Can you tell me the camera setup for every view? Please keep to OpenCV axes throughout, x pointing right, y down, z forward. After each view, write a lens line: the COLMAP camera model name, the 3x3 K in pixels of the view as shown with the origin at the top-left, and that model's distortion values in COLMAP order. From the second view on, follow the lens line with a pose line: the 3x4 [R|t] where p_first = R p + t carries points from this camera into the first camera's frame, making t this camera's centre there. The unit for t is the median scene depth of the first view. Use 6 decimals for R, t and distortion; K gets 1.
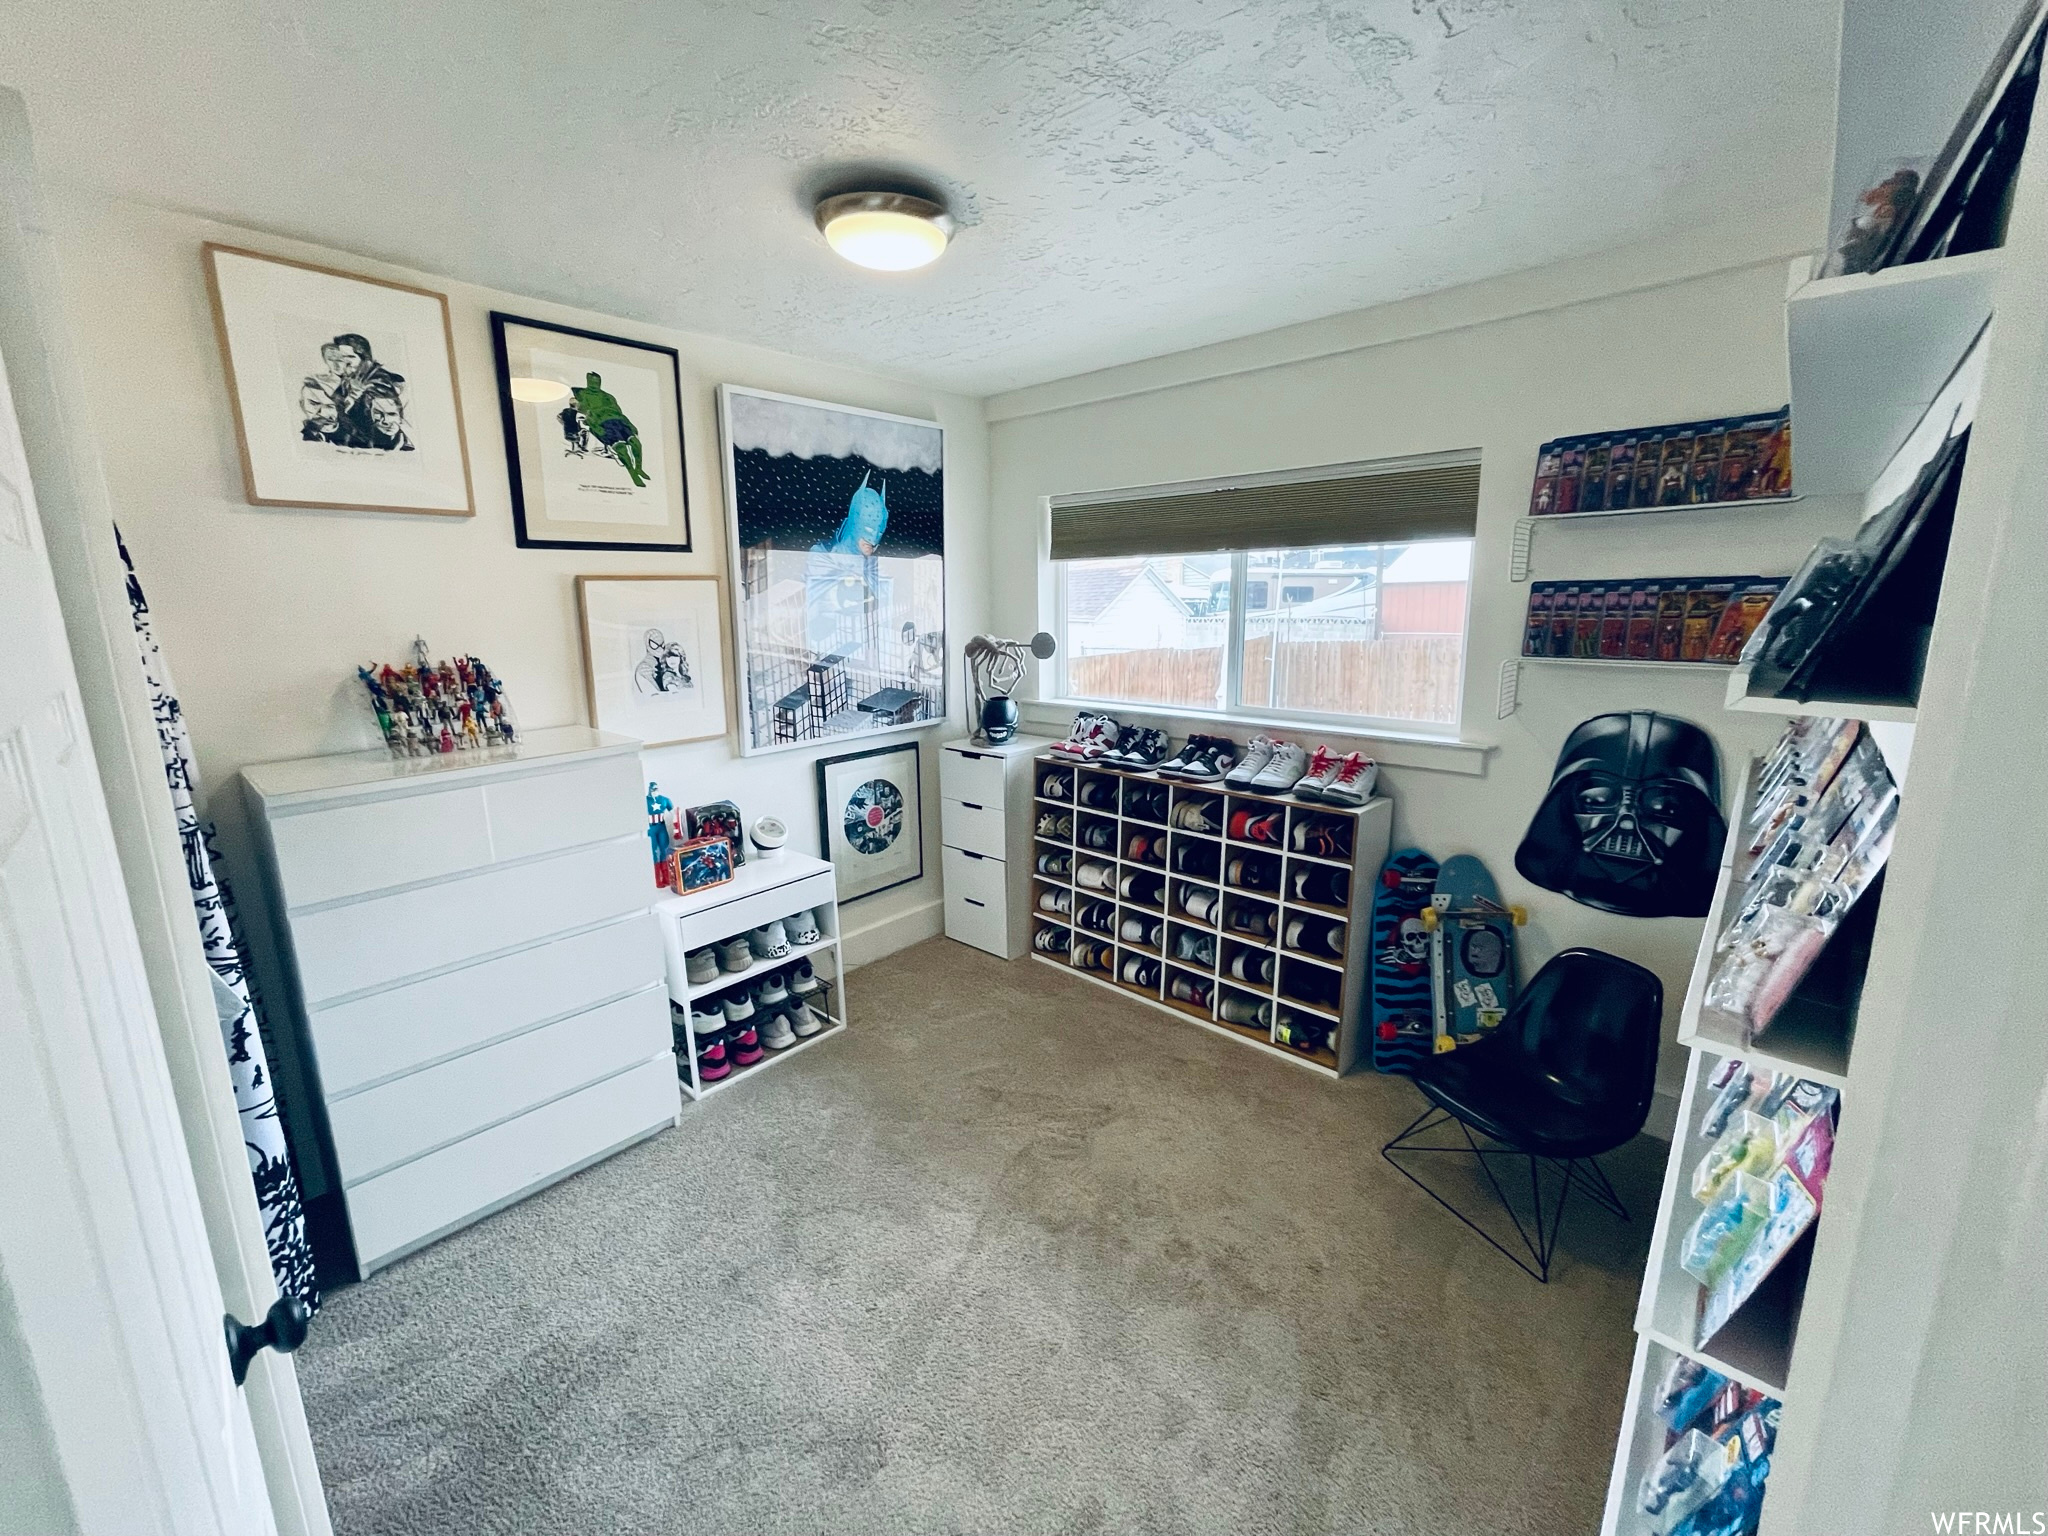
lens RADIAL K [[825.7, 0, 1022.5], [0, 825.7, 767.1], [0, 0, 1]] dist [-0.007691, 0.001666]
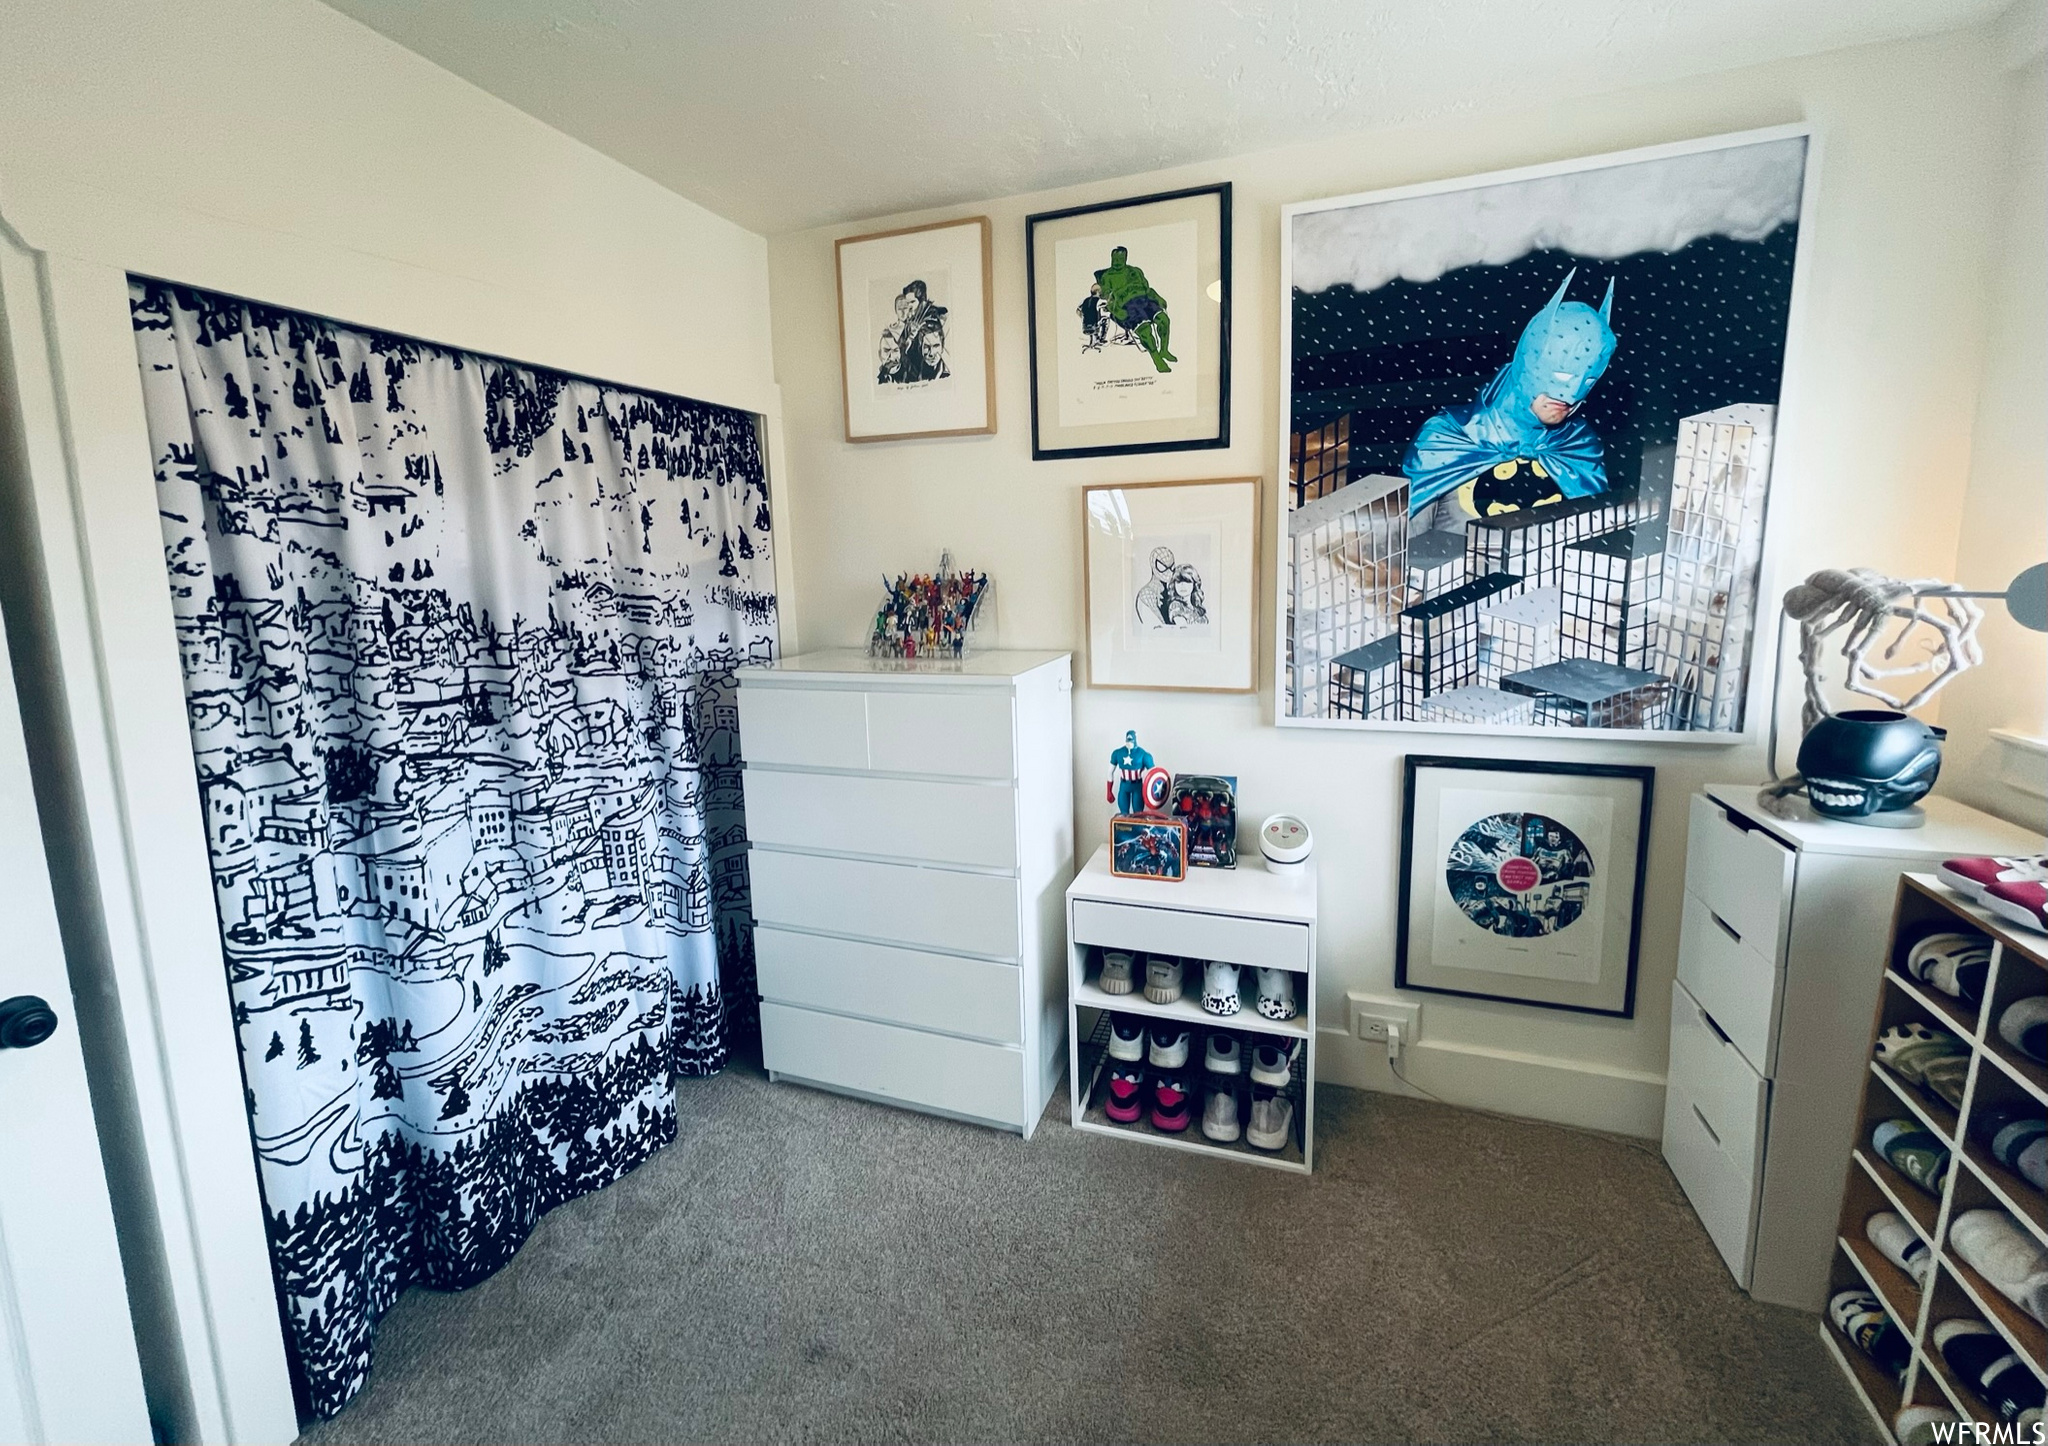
lens RADIAL K [[833.0, 0, 1020.3], [0, 833.0, 671.9], [0, 0, 1]] dist [-0.003322, 0.000089]
pose [[0.380480, 0.133725, -0.915070, 0.254786], [-0.171242, 0.982566, 0.072387, -0.078166], [0.908796, 0.129157, 0.396746, 0.538559]]
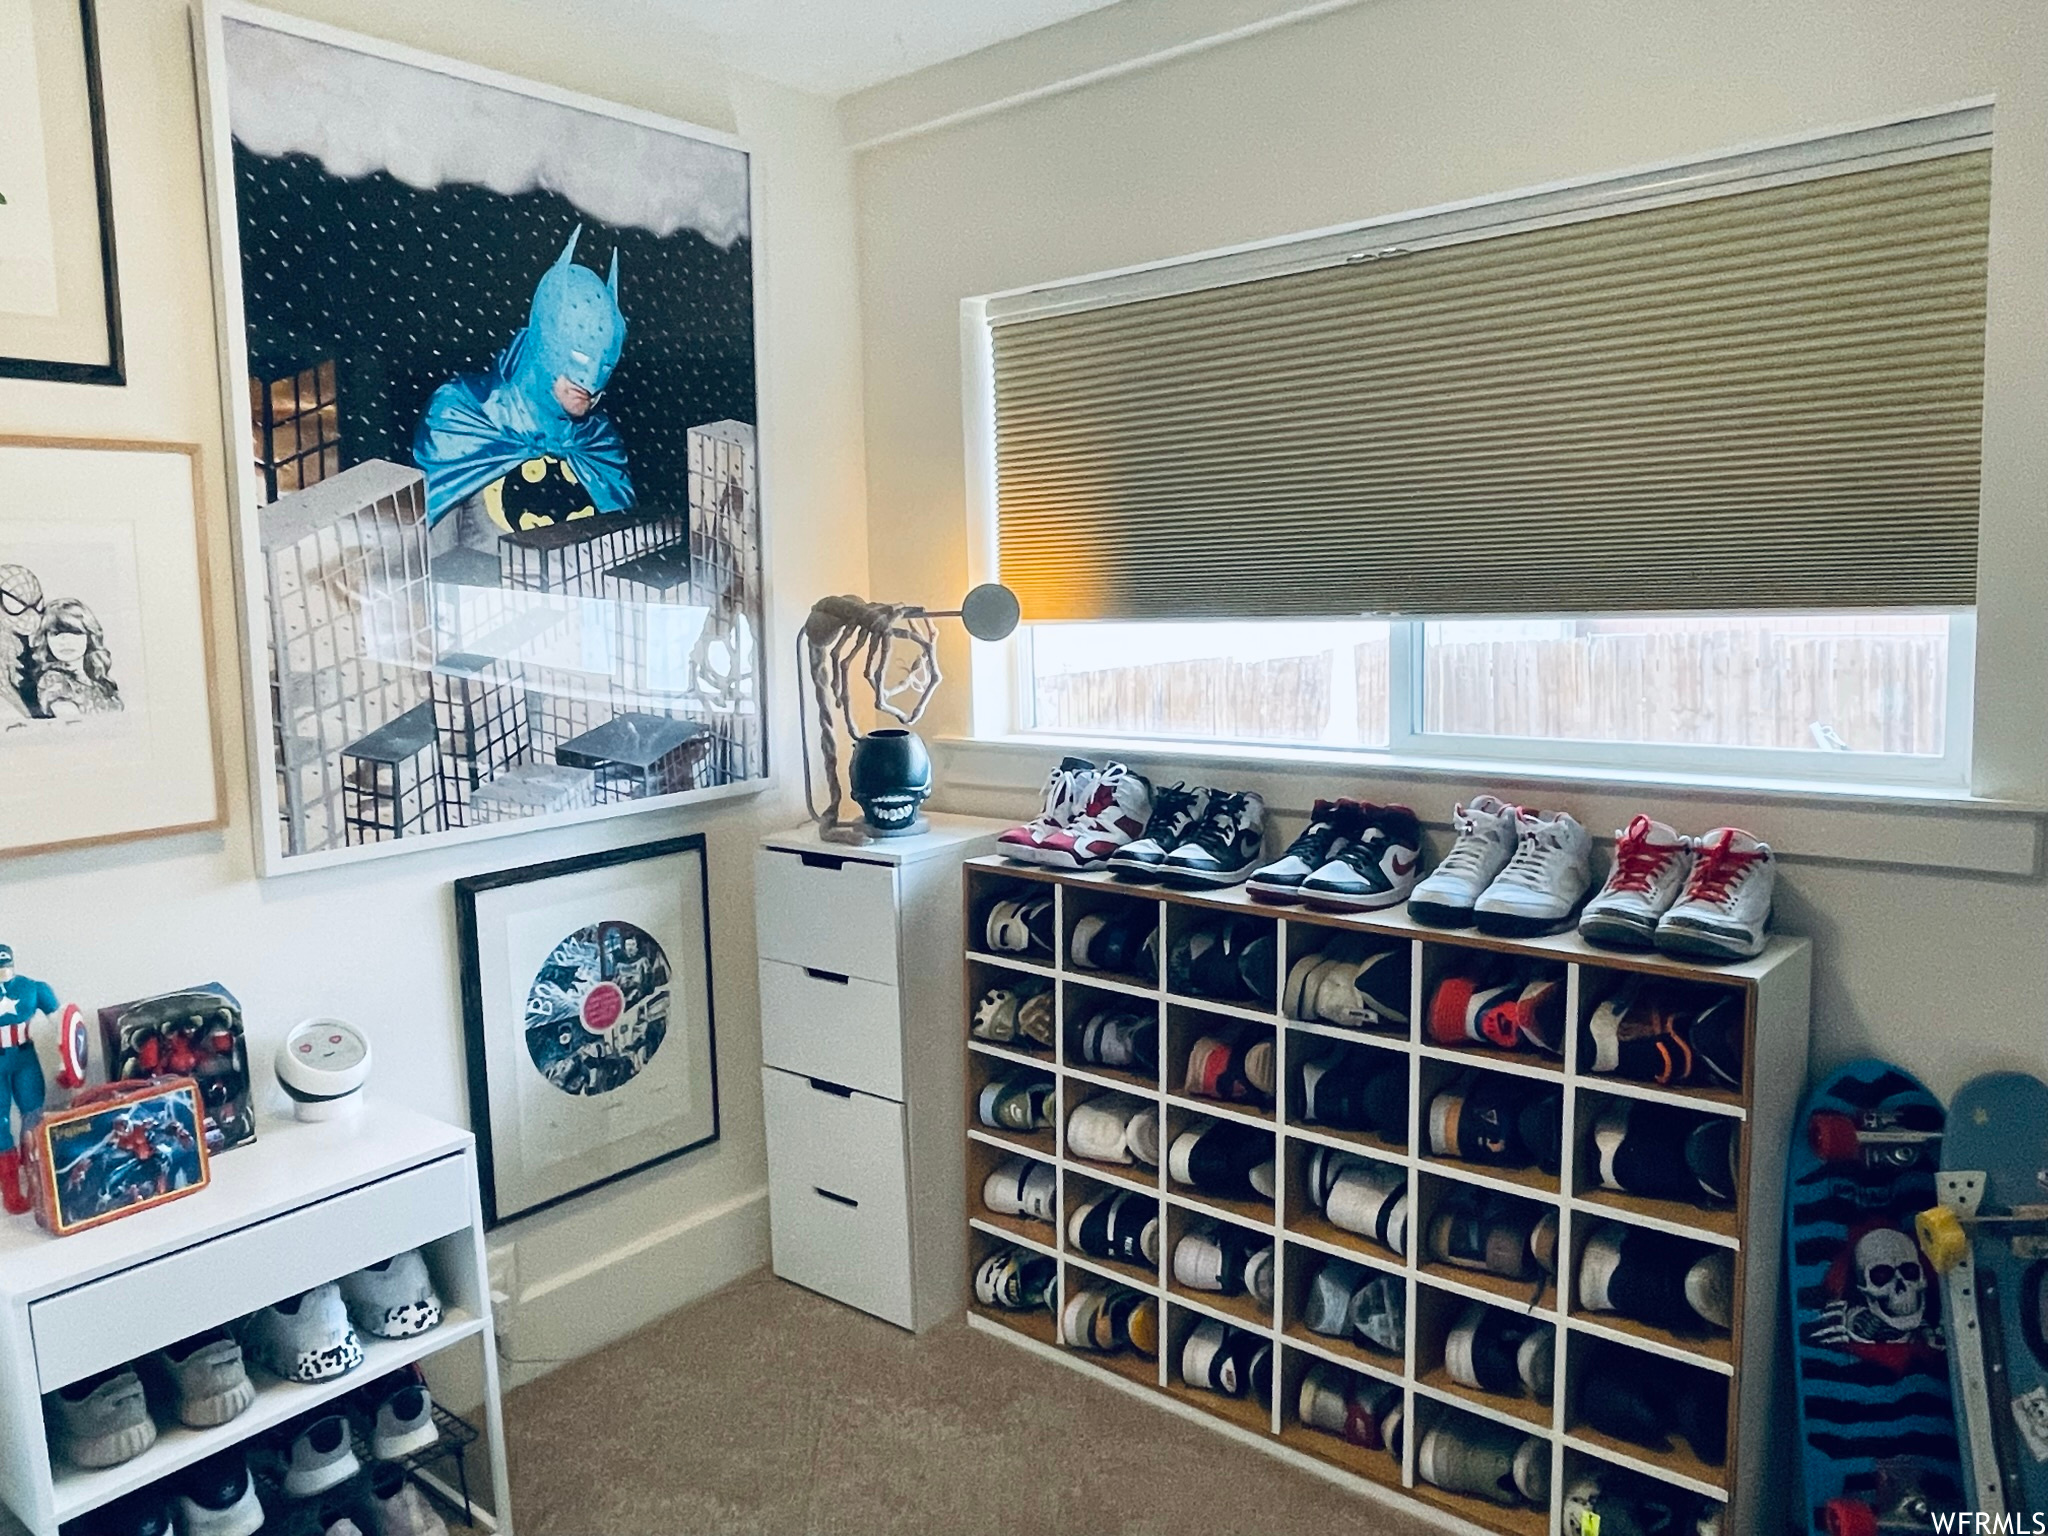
lens RADIAL K [[1459.5, 0, 1023.5], [0, 1459.5, 754.8], [0, 0, 1]] dist [0.005368, -0.023867]
pose [[0.998825, -0.020555, 0.043888, 0.016148], [0.024424, 0.995686, -0.089518, 0.001853], [-0.041858, 0.090485, 0.995018, 0.262009]]
